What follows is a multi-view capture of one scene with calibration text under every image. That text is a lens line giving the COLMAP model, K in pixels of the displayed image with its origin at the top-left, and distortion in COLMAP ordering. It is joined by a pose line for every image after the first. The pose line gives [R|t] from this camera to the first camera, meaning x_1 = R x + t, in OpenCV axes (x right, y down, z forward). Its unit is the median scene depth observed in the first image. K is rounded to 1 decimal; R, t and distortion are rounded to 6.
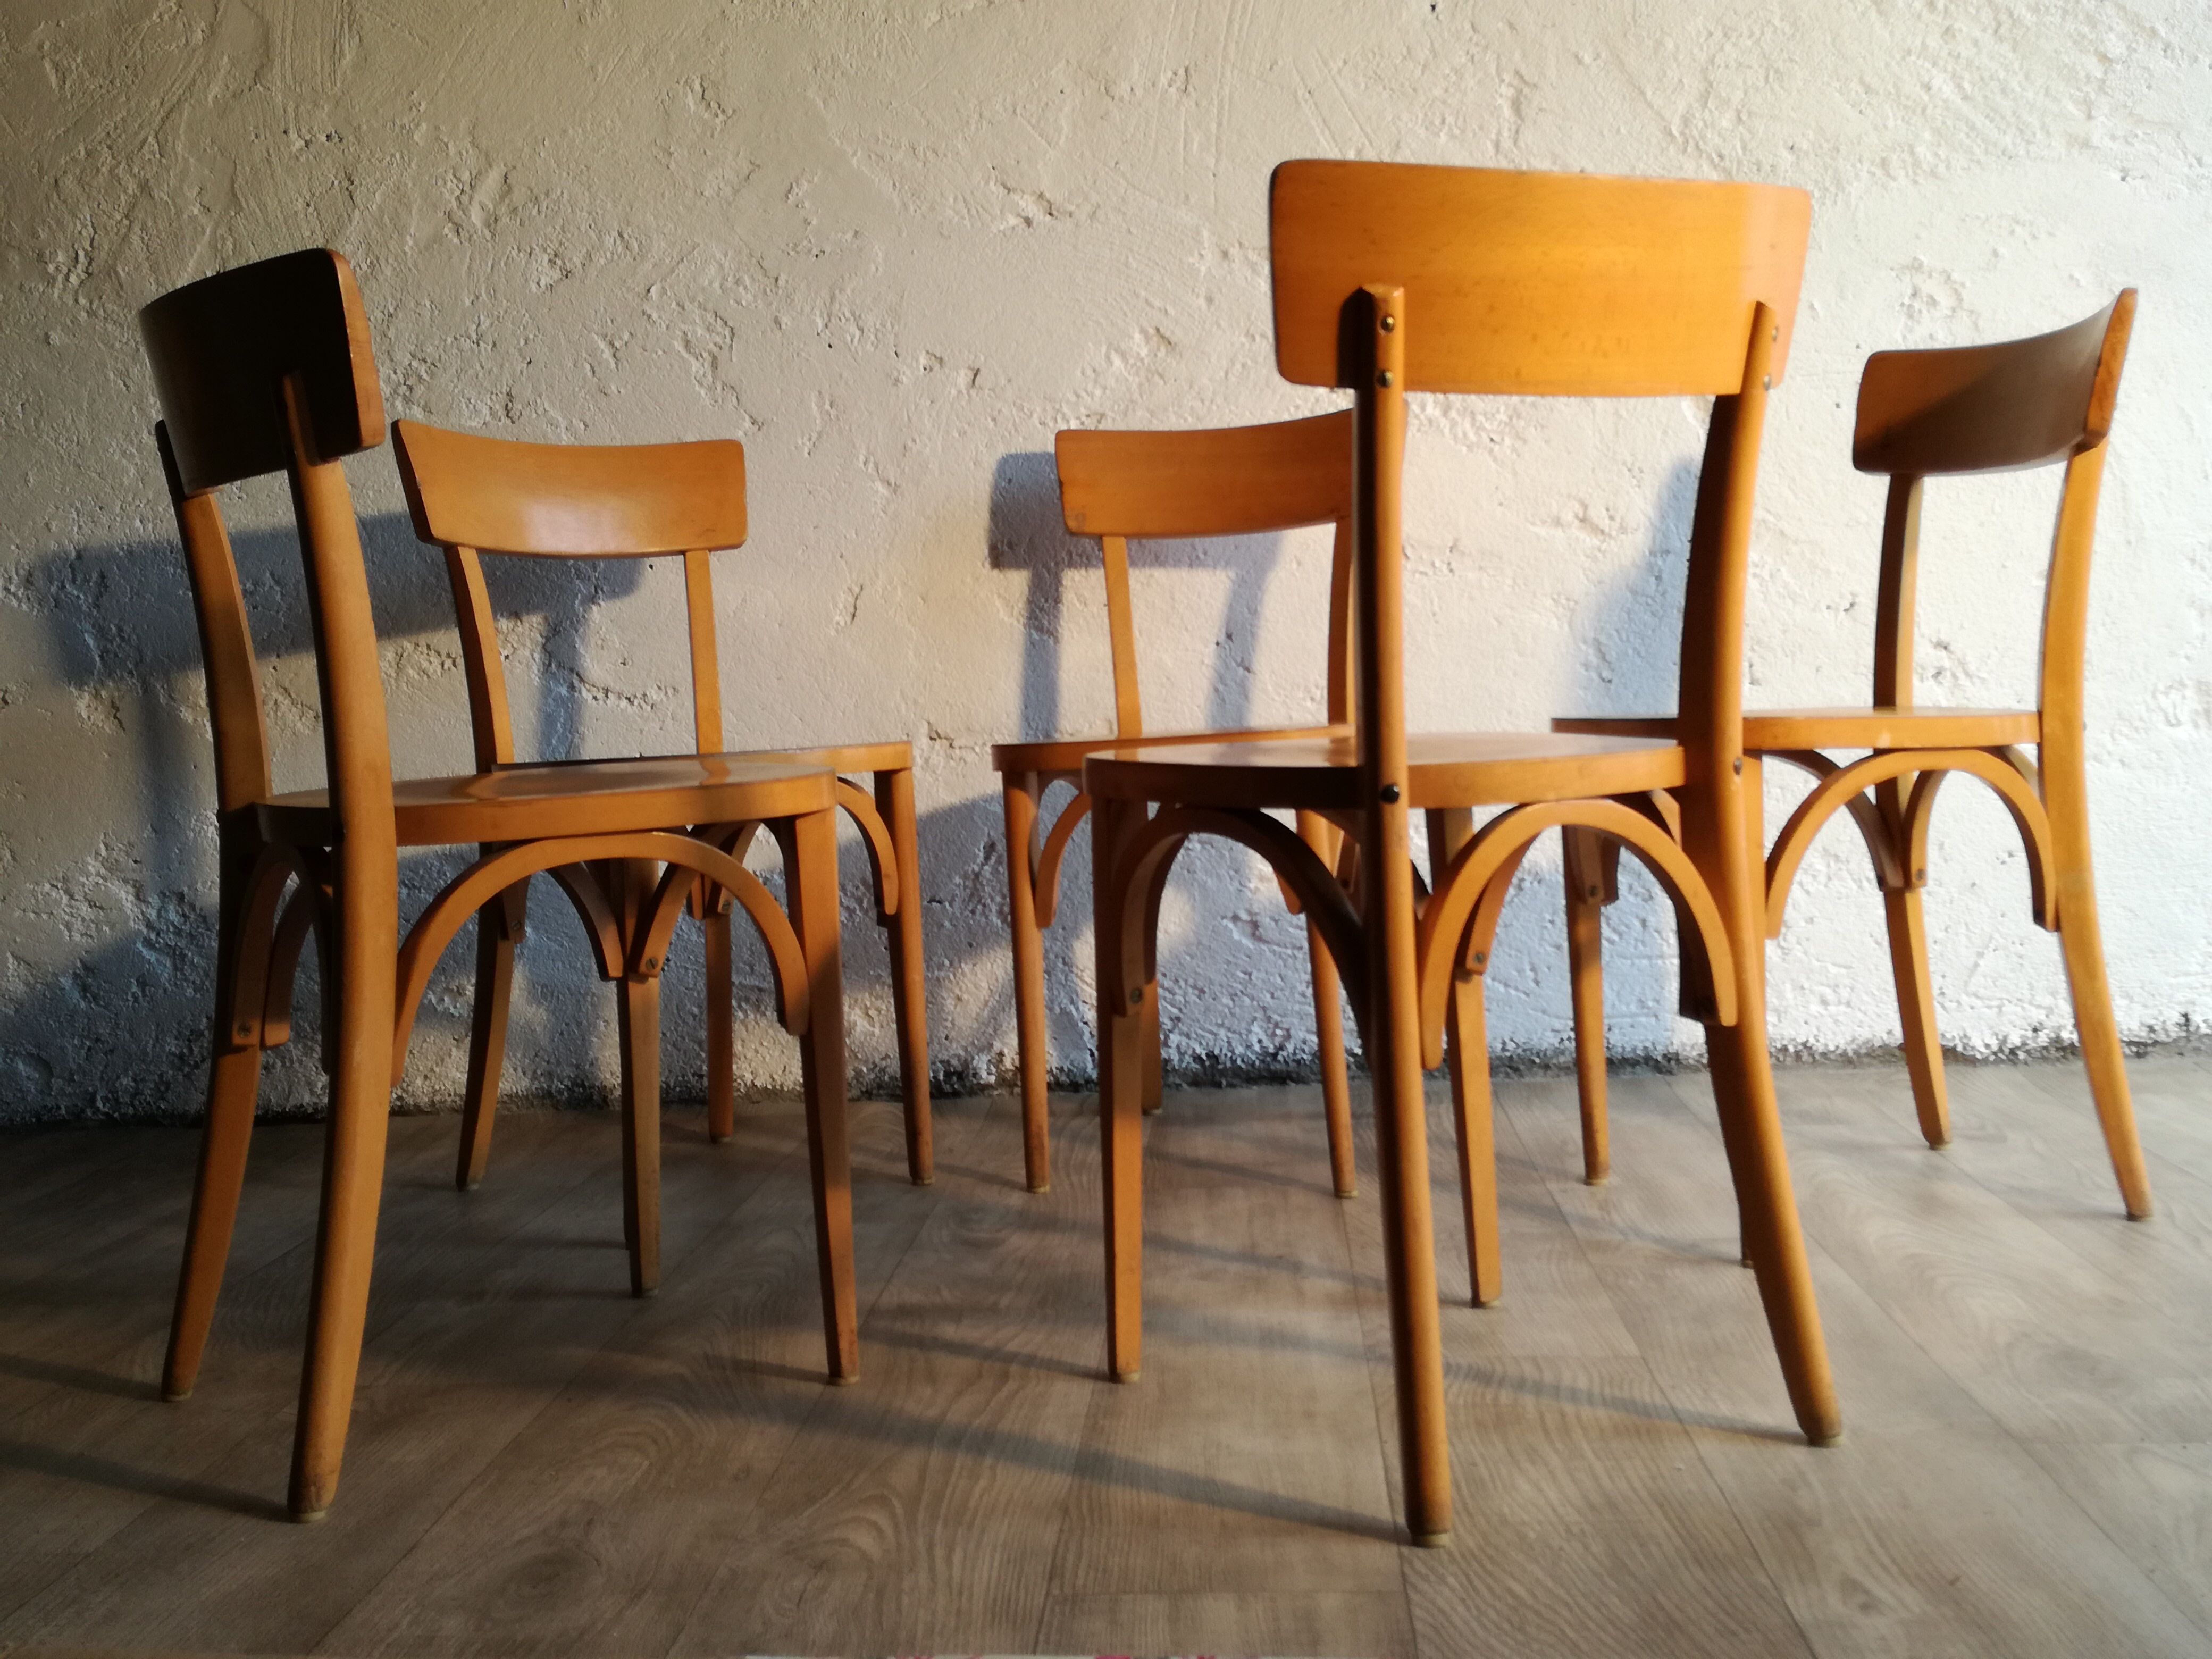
lens RADIAL K [[2244.6, 0, 1121.6], [0, 2244.6, 805.0], [0, 0, 1]] dist [0.032455, 0.000000]
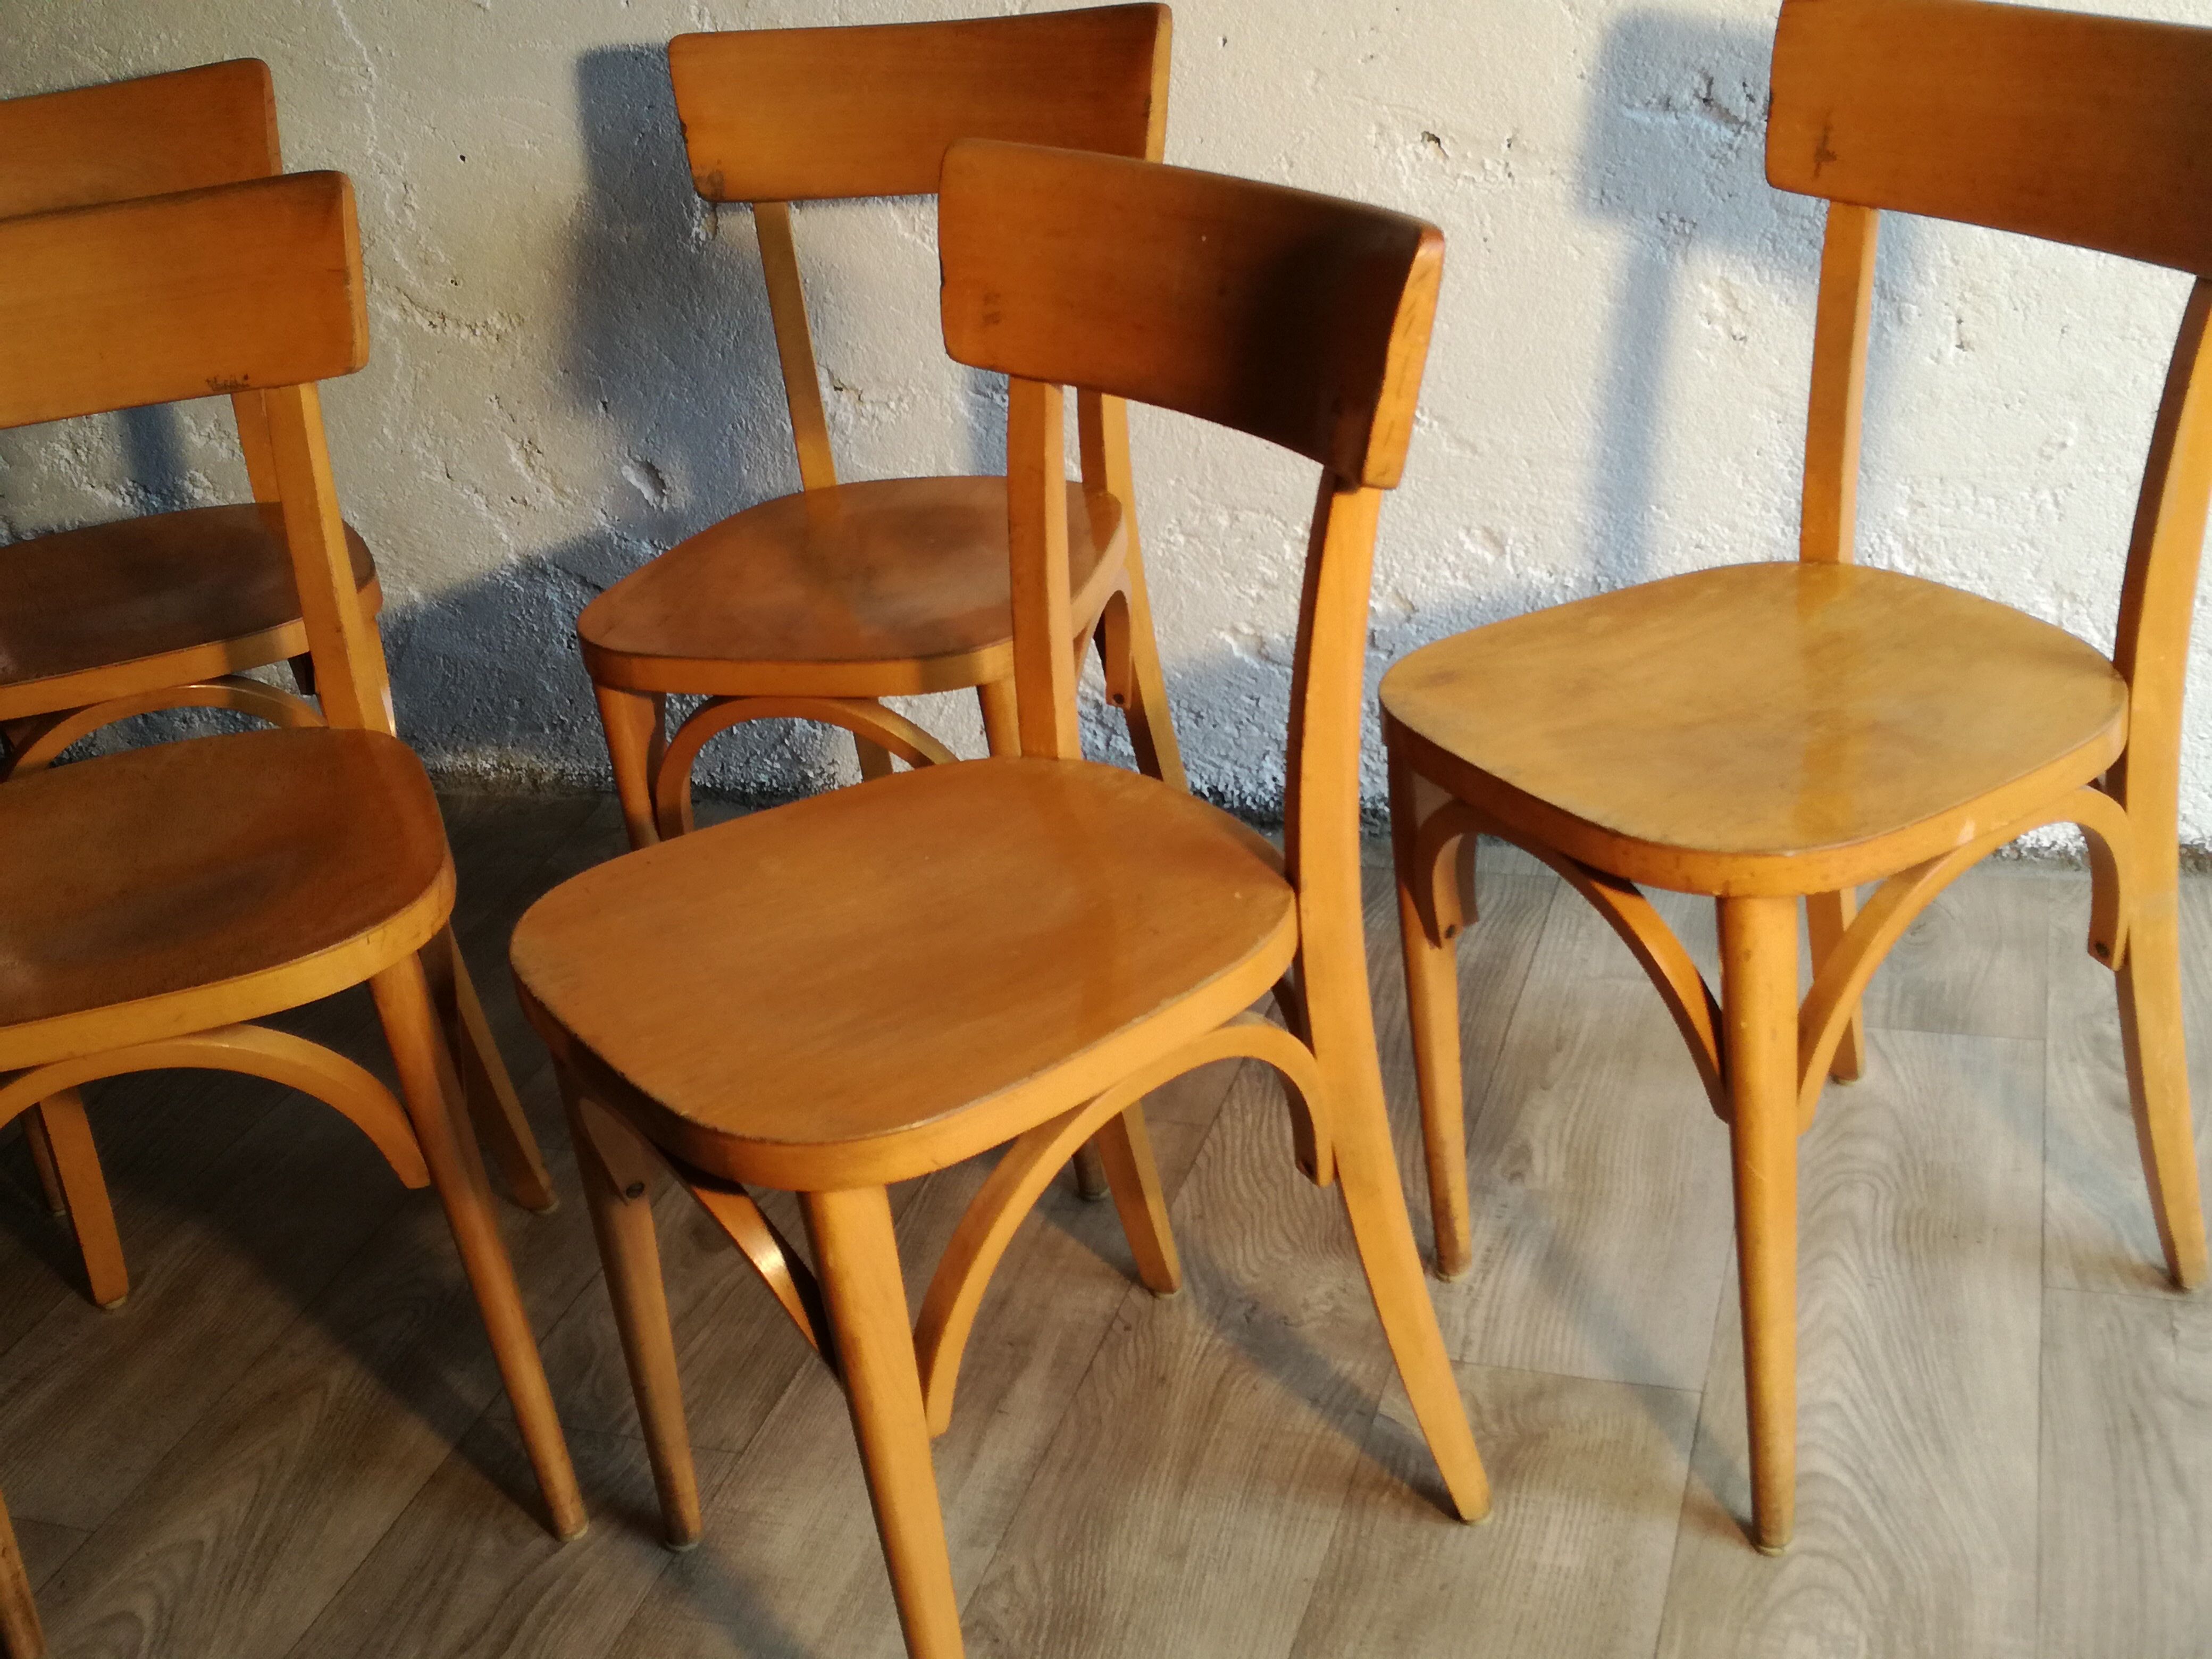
lens RADIAL K [[2511.4, 0, 1143.1], [0, 2511.4, 813.8], [0, 0, 1]] dist [0.040023, 0.000000]
pose [[0.965838, 0.058276, -0.252510, 0.241140], [0.049303, 0.915269, 0.399814, -0.235570], [0.254414, -0.398605, 0.881129, 0.226406]]
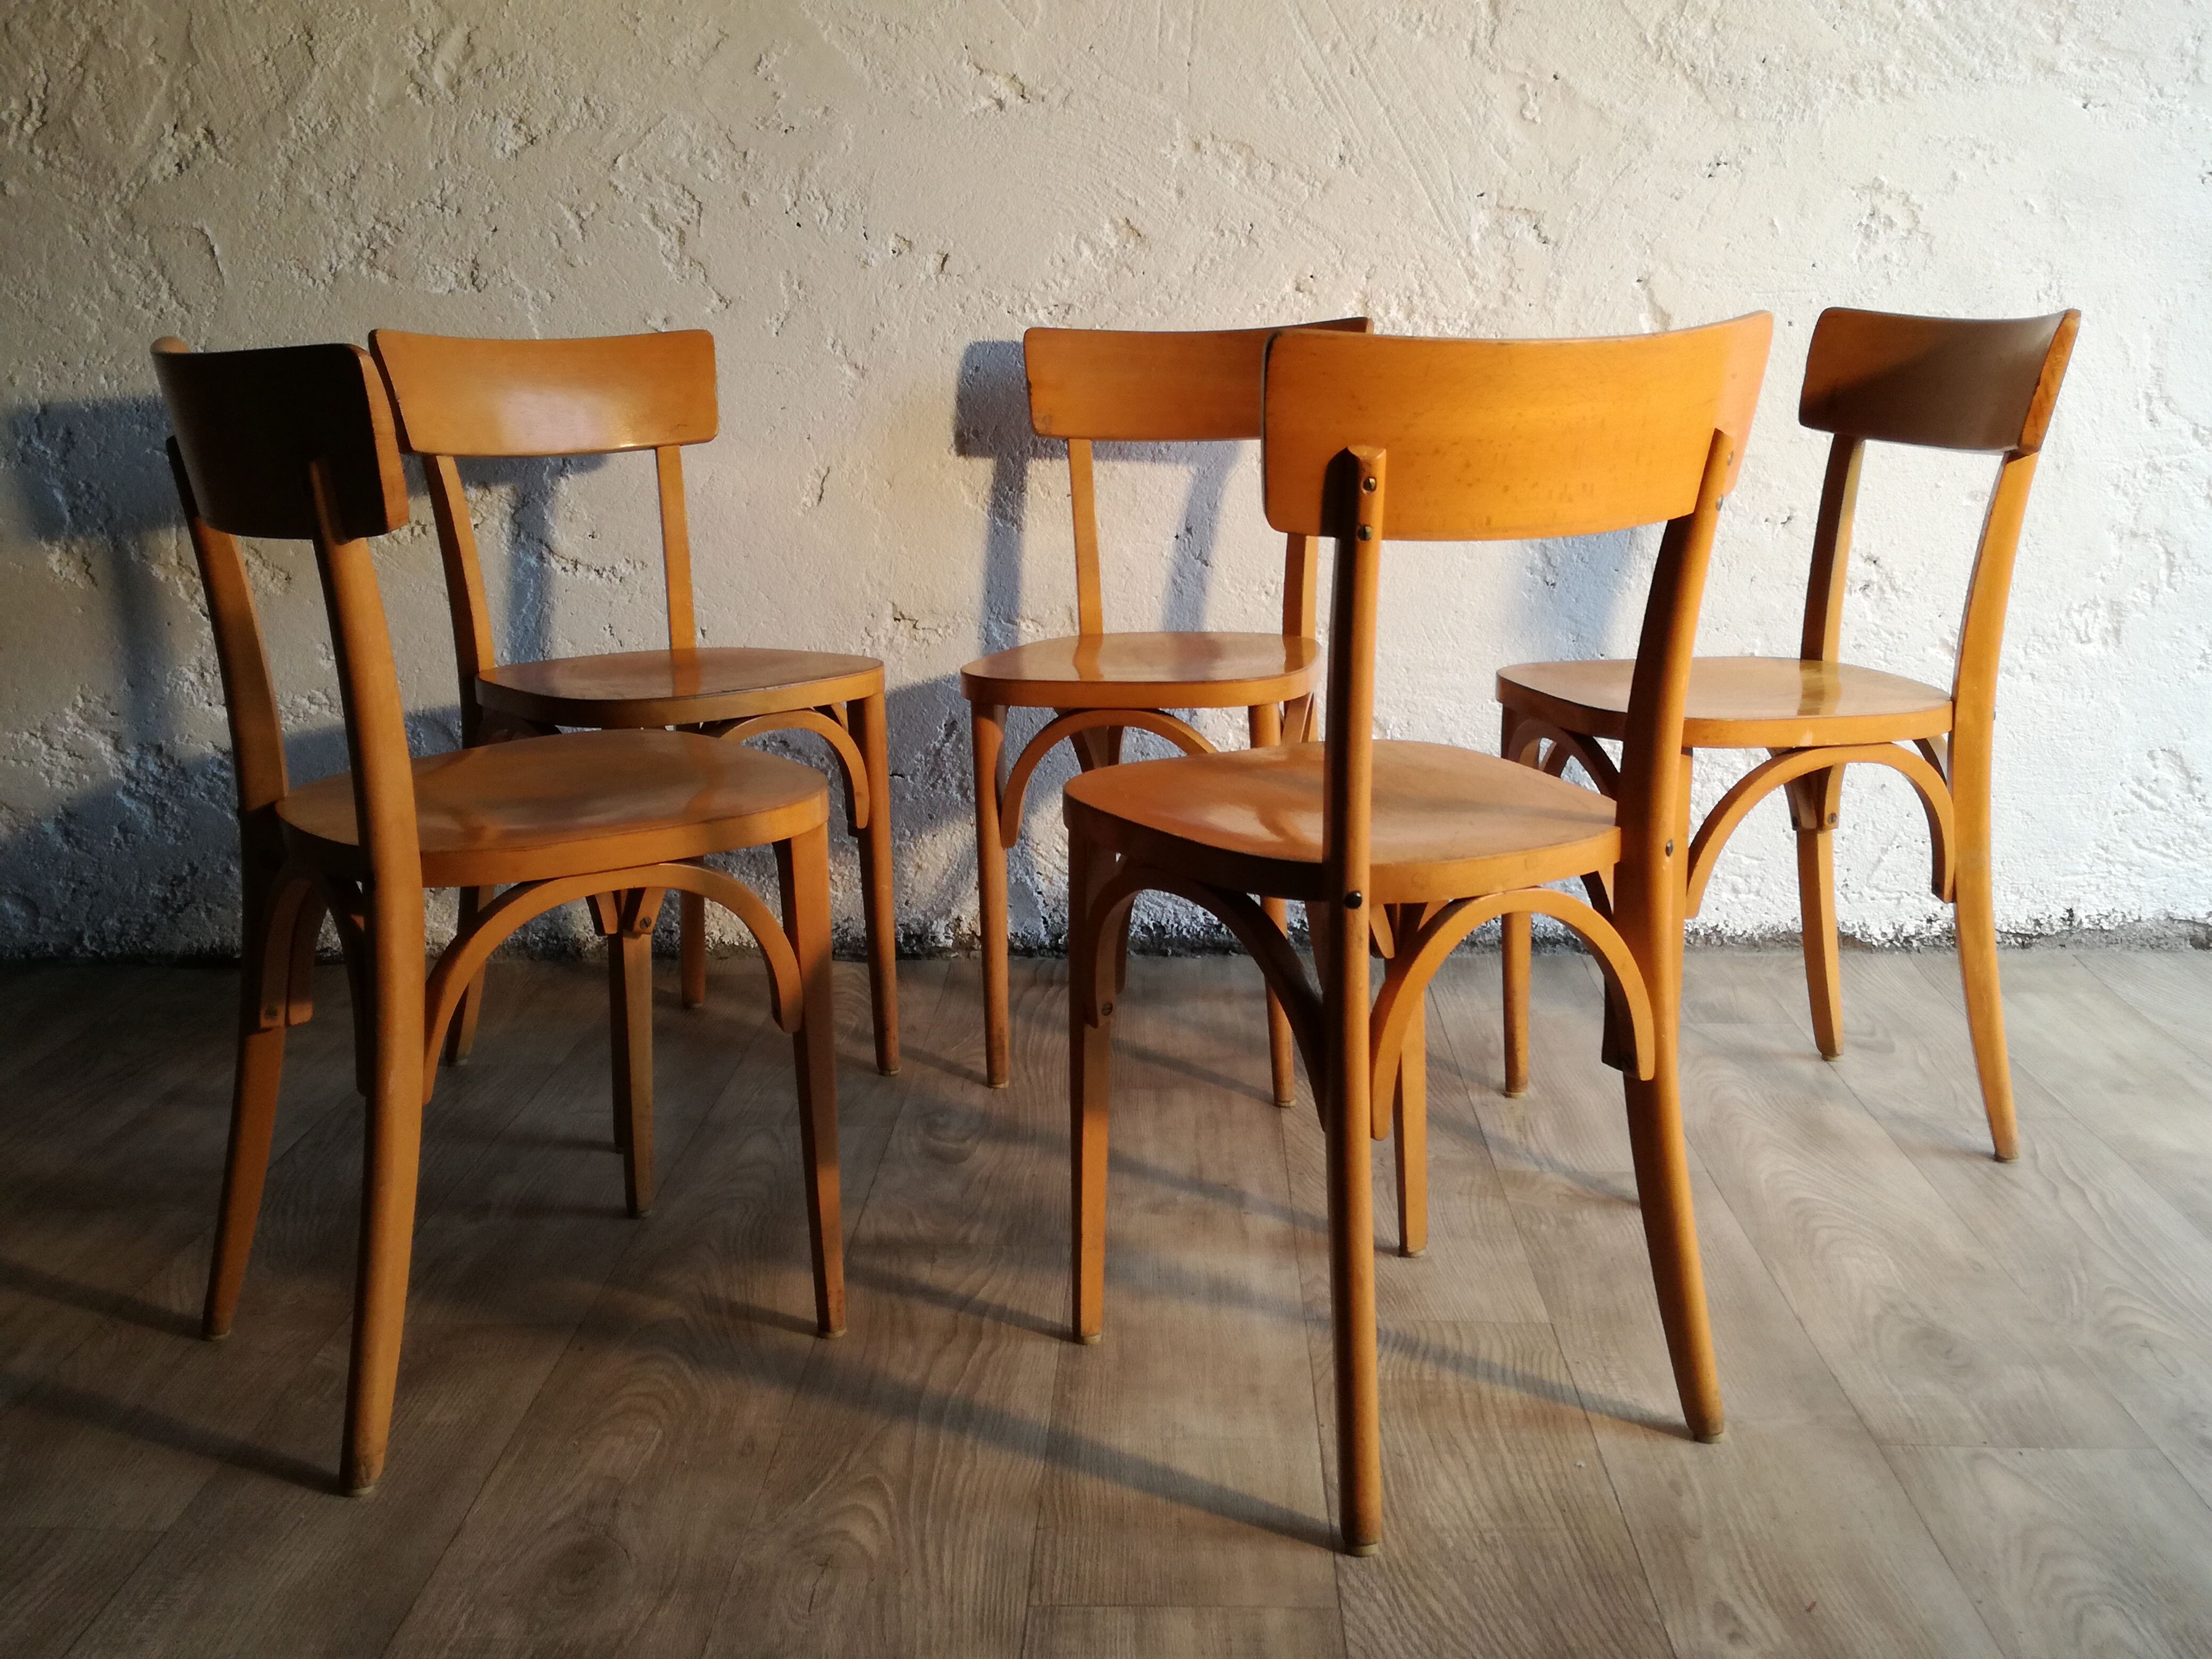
lens RADIAL K [[2244.6, 0, 1123.2], [0, 2244.6, 808.1], [0, 0, 1]] dist [0.032455, 0.000000]
pose [[0.999084, 0.021991, 0.036712, -0.016787], [-0.027425, 0.987568, 0.154778, -0.107566], [-0.032851, -0.155643, 0.987267, -0.032413]]
